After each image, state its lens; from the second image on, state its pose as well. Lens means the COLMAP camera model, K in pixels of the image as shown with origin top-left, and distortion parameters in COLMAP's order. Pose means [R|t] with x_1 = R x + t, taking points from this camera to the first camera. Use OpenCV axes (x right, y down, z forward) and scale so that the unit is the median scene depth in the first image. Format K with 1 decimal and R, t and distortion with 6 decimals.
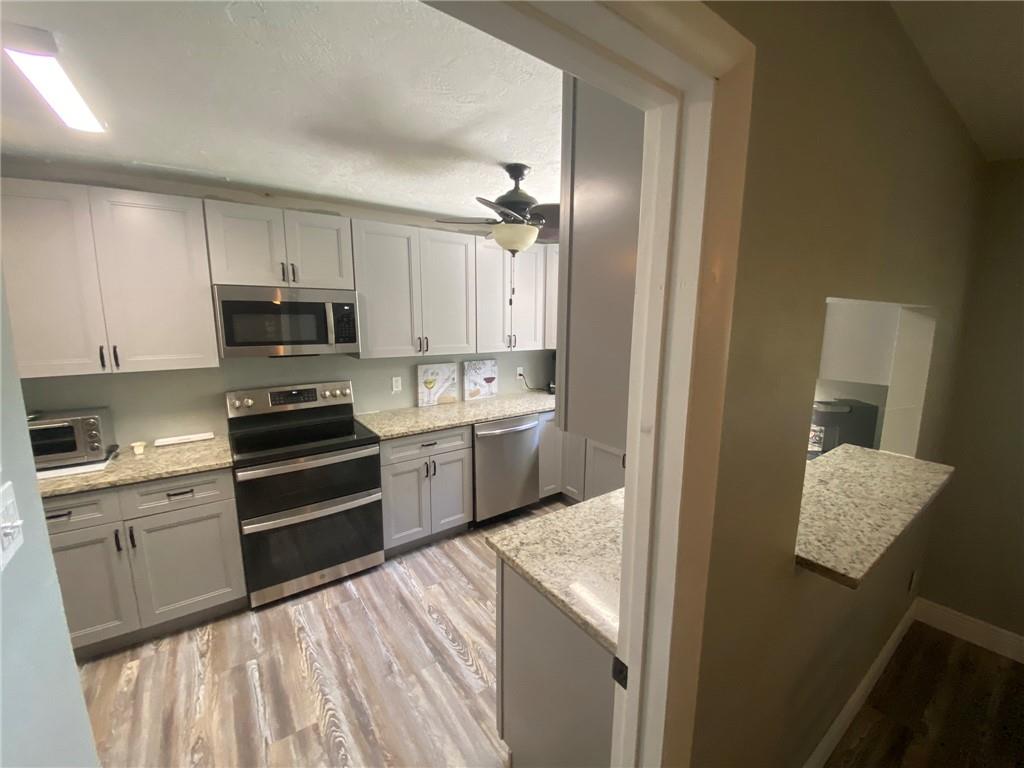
lens RADIAL K [[416.4, 0, 510.9], [0, 416.4, 383.2], [0, 0, 1]] dist [-0.015655, -0.007541]
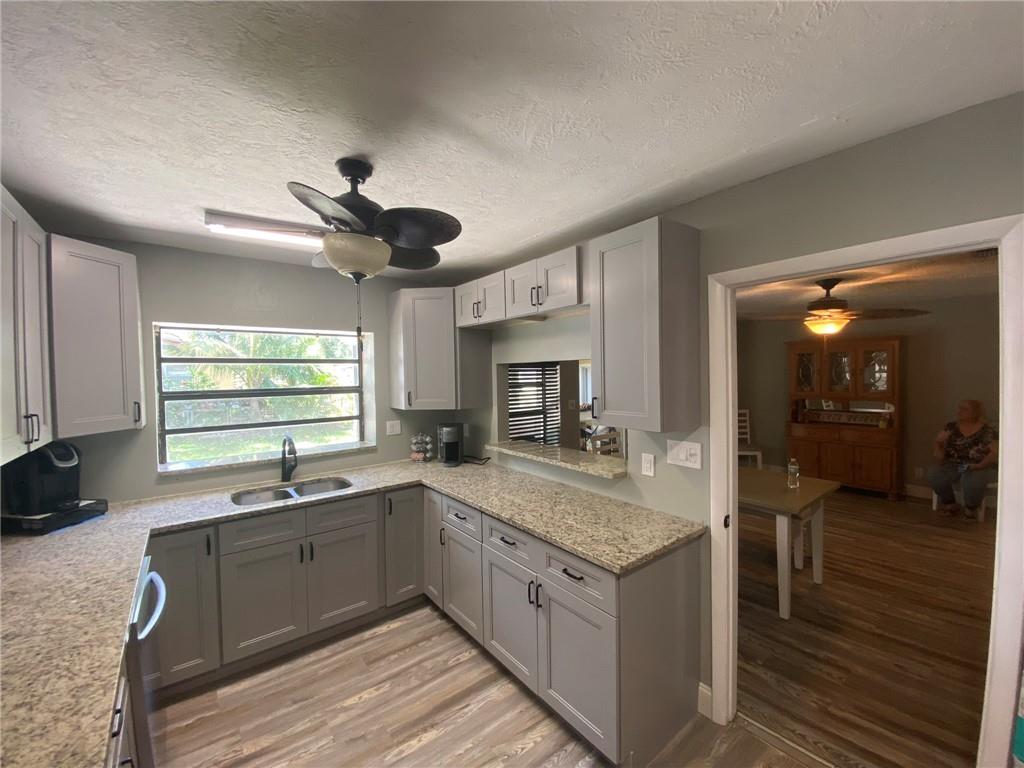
lens RADIAL K [[416.4, 0, 521.3], [0, 416.4, 375.9], [0, 0, 1]] dist [-0.015655, -0.007541]
pose [[-0.057612, -0.022013, 0.998096, -0.571824], [0.178576, 0.983406, 0.031997, -0.099801], [-0.982238, 0.180080, -0.052724, 0.634064]]
